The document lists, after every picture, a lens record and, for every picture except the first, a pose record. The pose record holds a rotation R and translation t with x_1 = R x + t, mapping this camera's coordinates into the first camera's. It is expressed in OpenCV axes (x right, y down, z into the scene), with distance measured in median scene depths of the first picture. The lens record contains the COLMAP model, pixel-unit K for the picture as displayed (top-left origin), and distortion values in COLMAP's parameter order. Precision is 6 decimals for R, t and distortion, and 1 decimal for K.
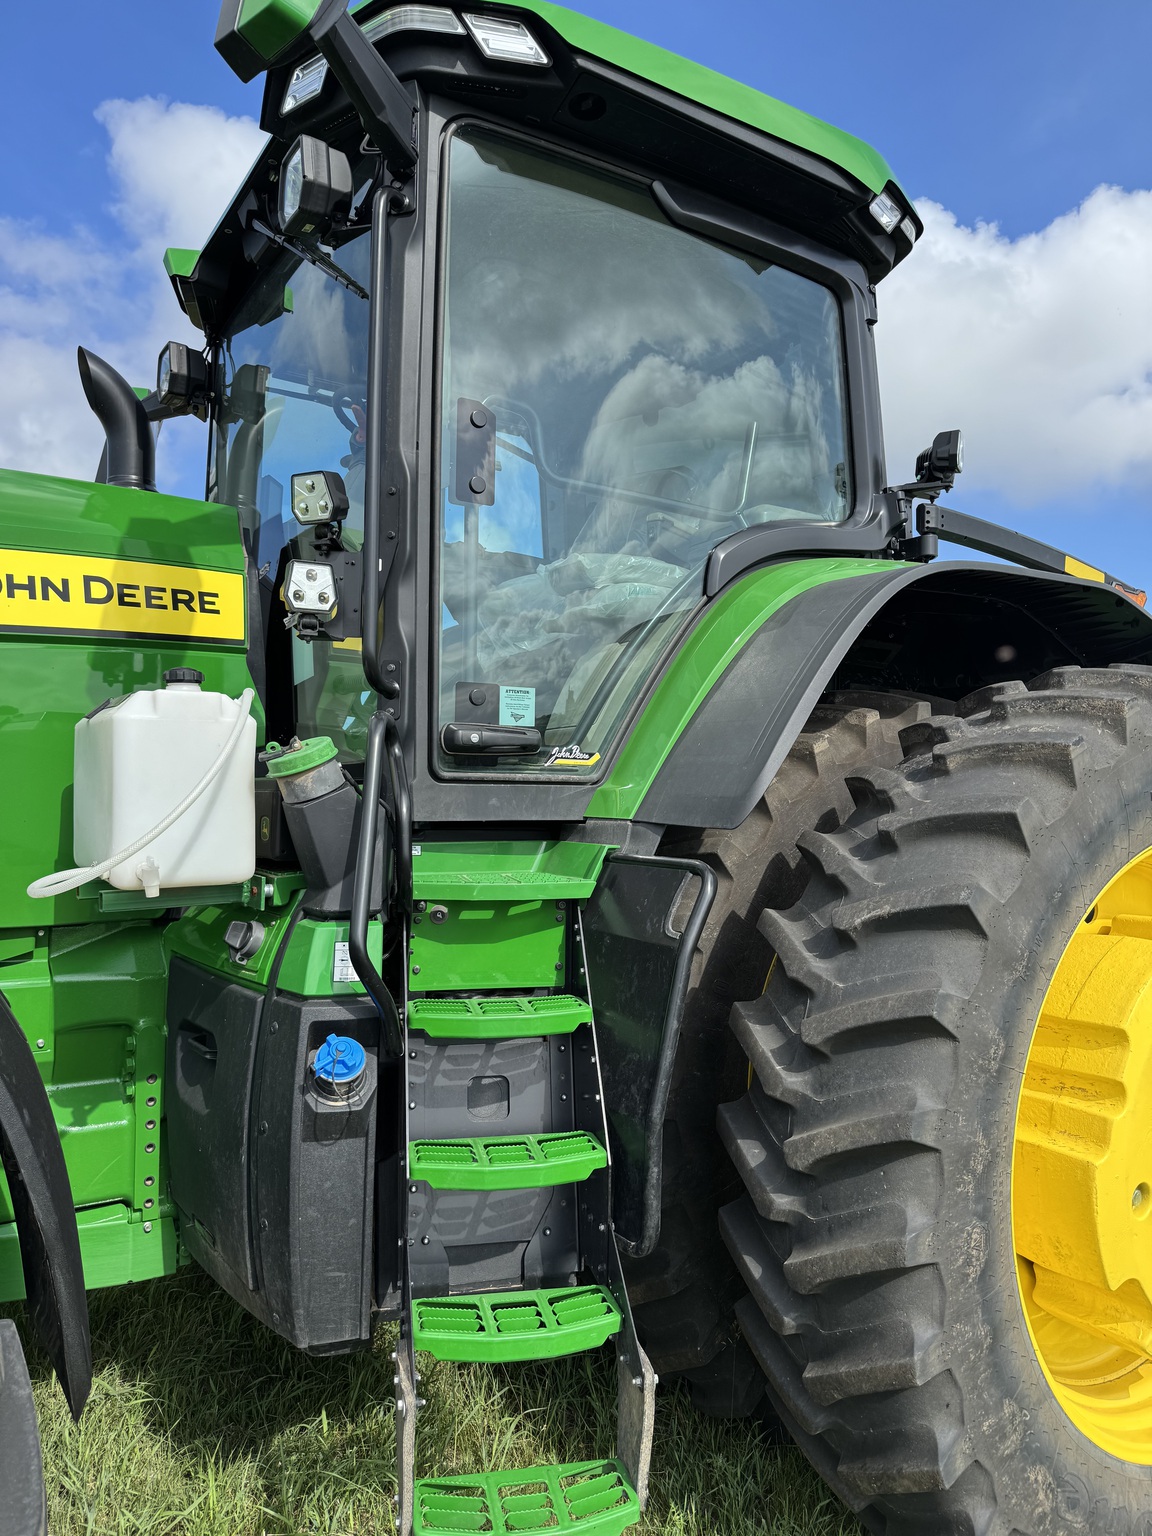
lens RADIAL K [[1065.8, 0, 595.5], [0, 1065.8, 774.8], [0, 0, 1]] dist [0.171160, -0.312431]
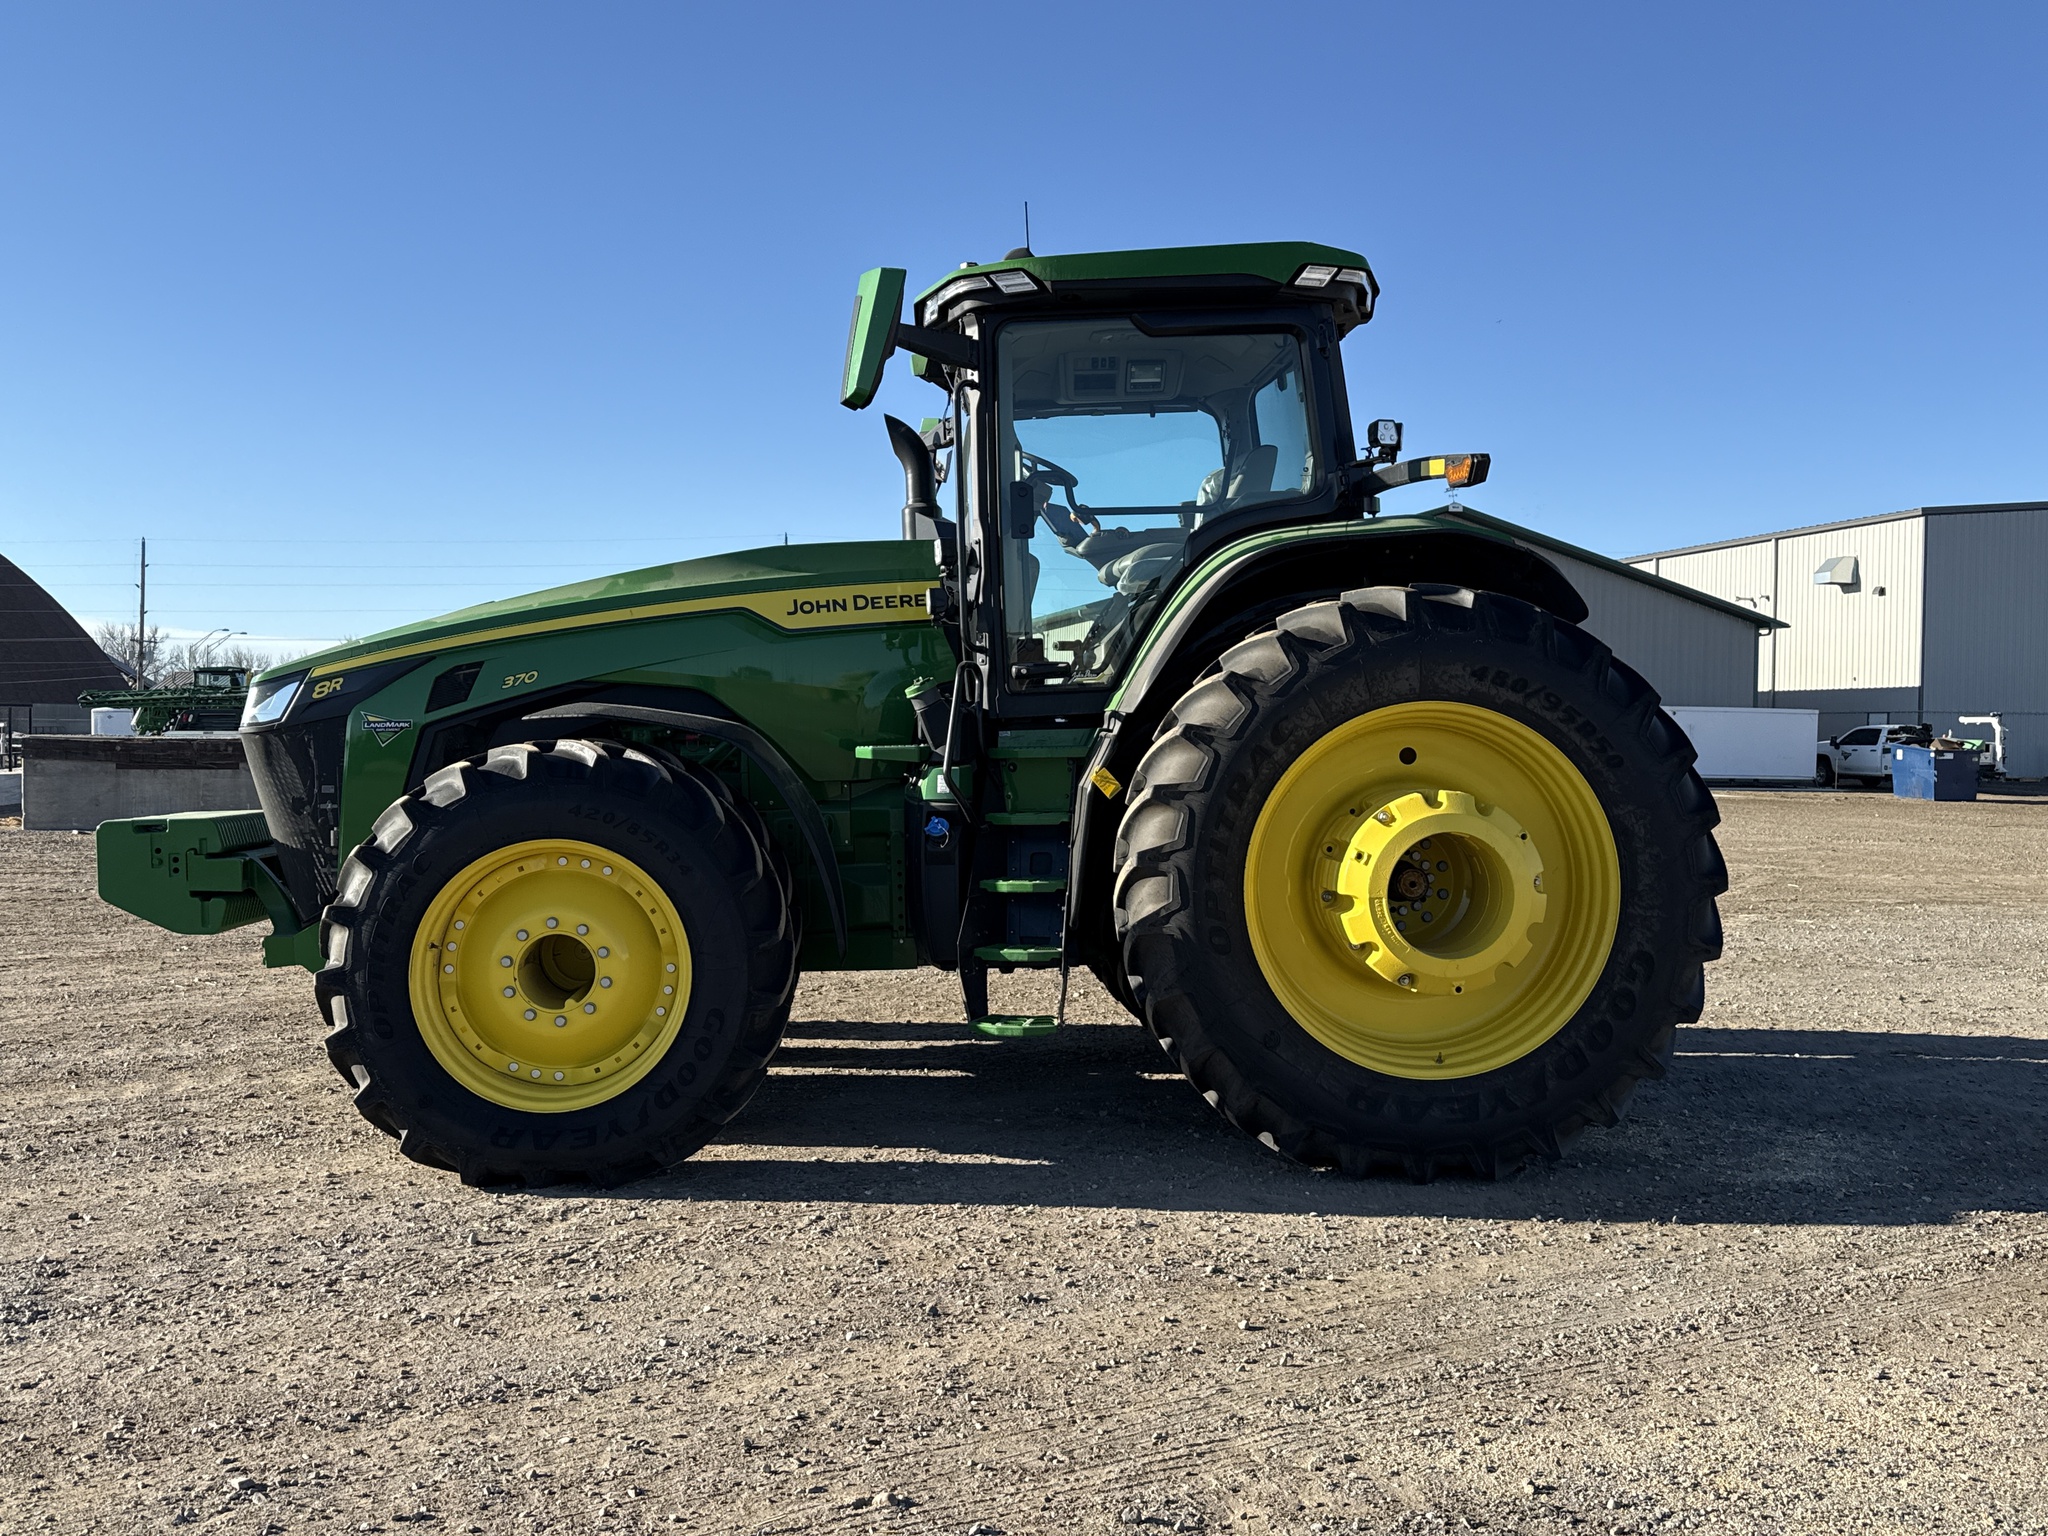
lens RADIAL K [[1733.6, 0, 1021.6], [0, 1733.6, 749.6], [0, 0, 1]] dist [0.137594, -0.013382]
pose [[0.860177, -0.041120, -0.508336, 1.280794], [0.051521, 0.998651, 0.006399, 0.078520], [0.507387, -0.031694, 0.861135, -1.431723]]
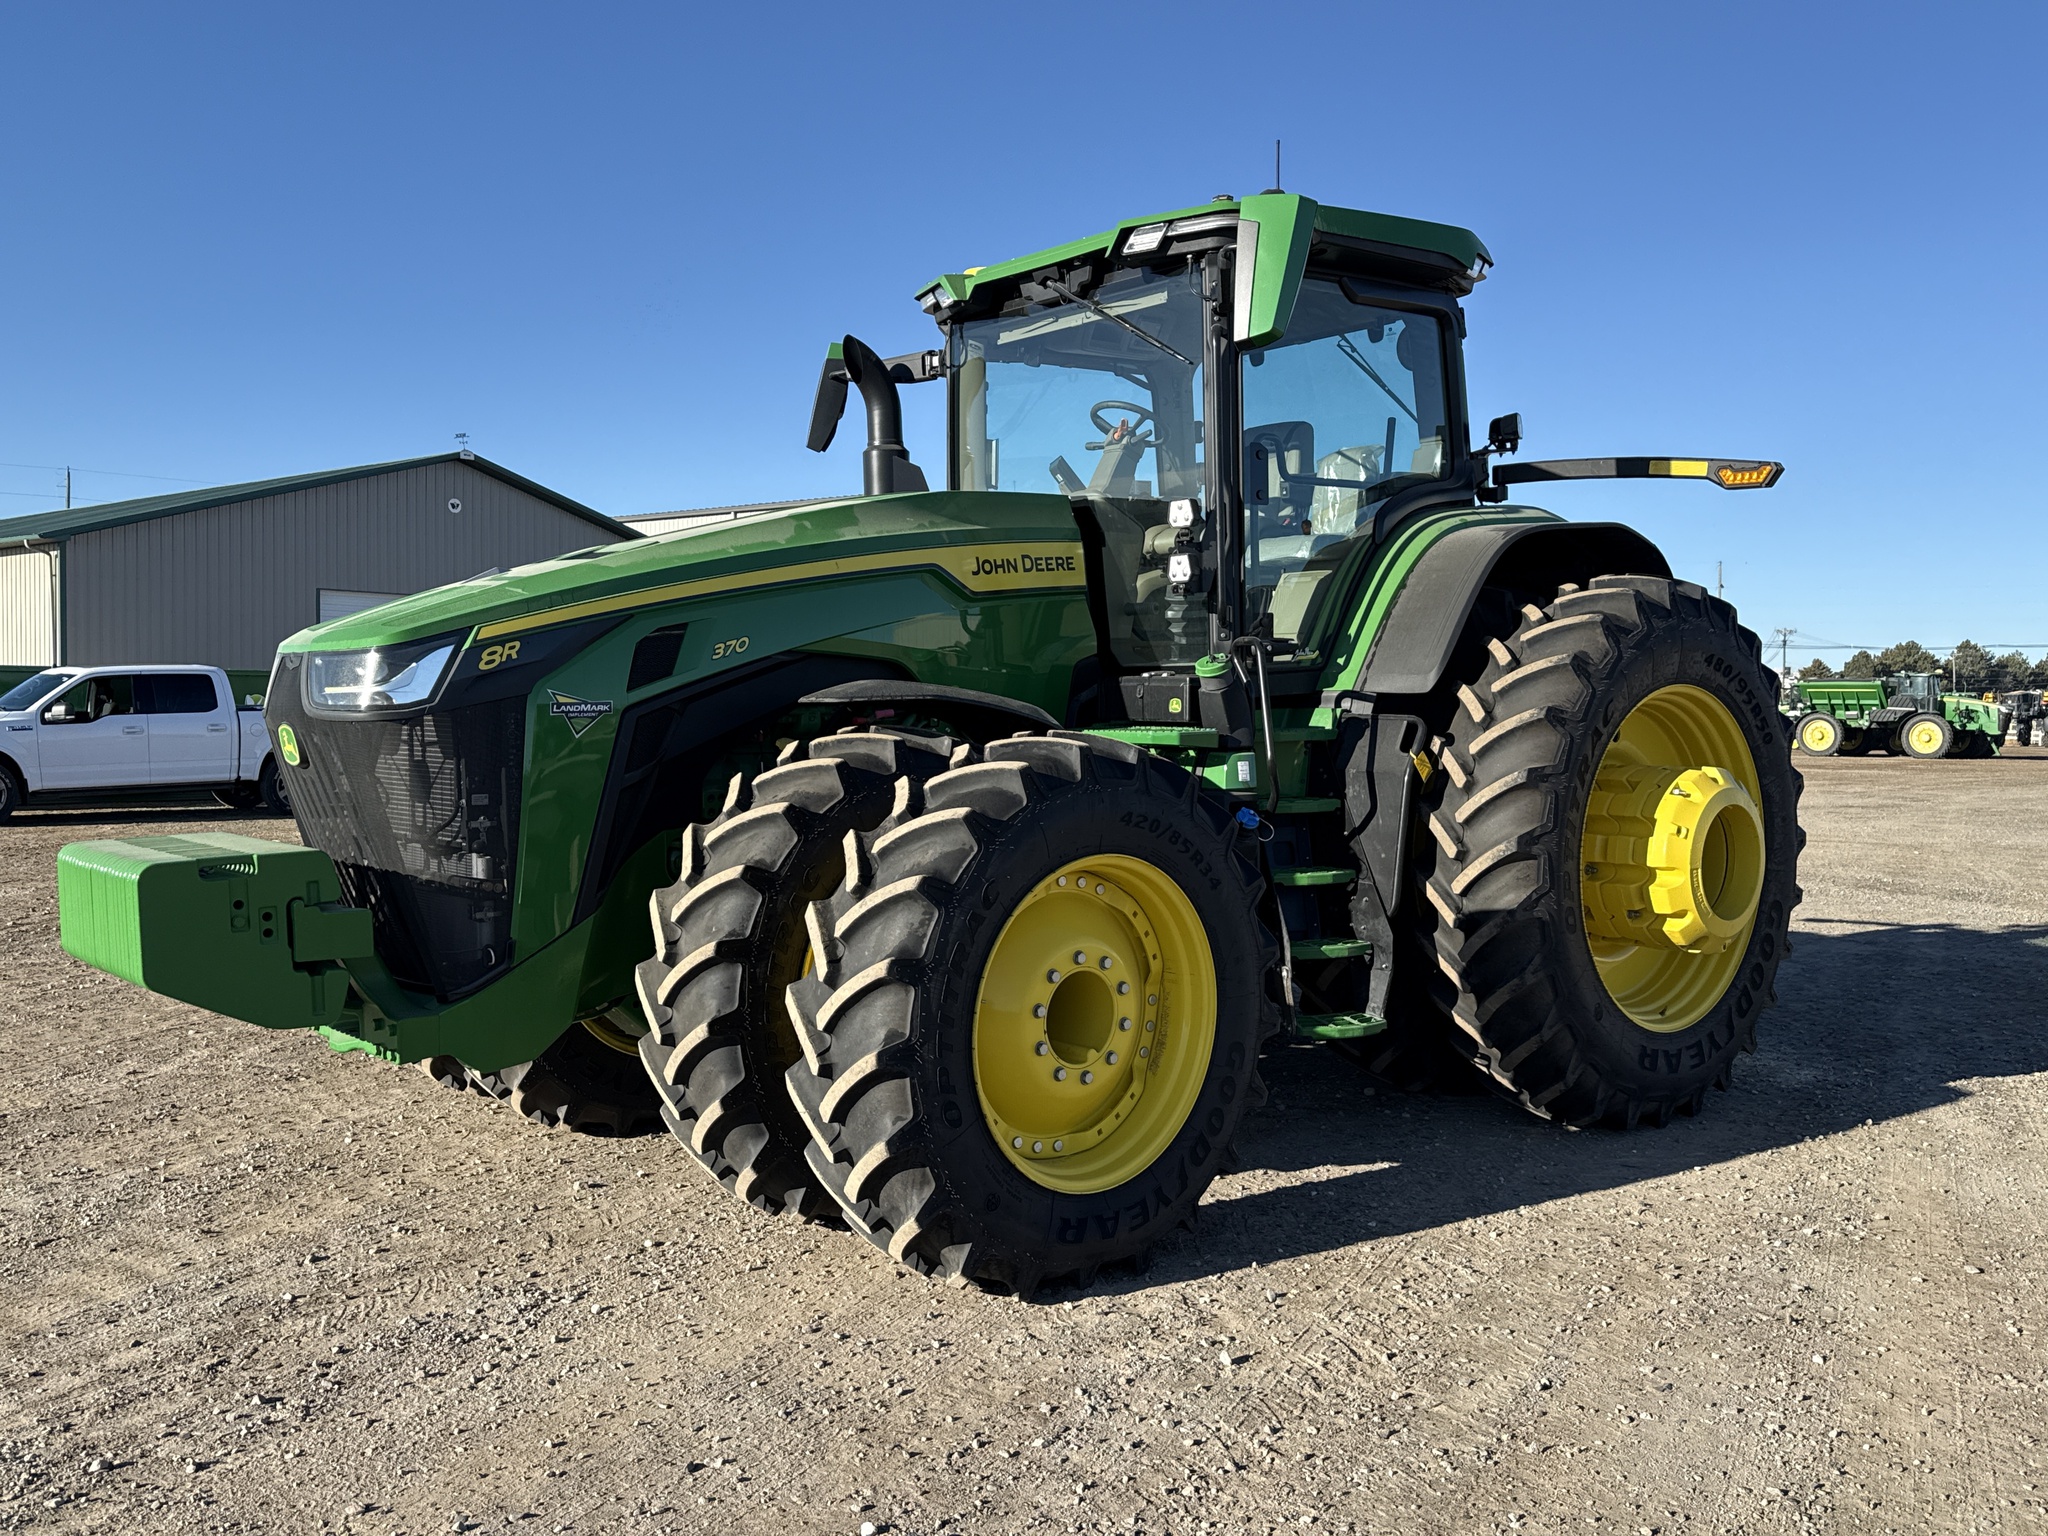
lens RADIAL K [[1733.6, 0, 1021.6], [0, 1733.6, 749.6], [0, 0, 1]] dist [0.137594, -0.013382]
pose [[0.992095, -0.047589, 0.116113, -0.771407], [0.040367, 0.997148, 0.063774, -0.056342], [-0.118816, -0.058582, 0.991187, -1.579896]]
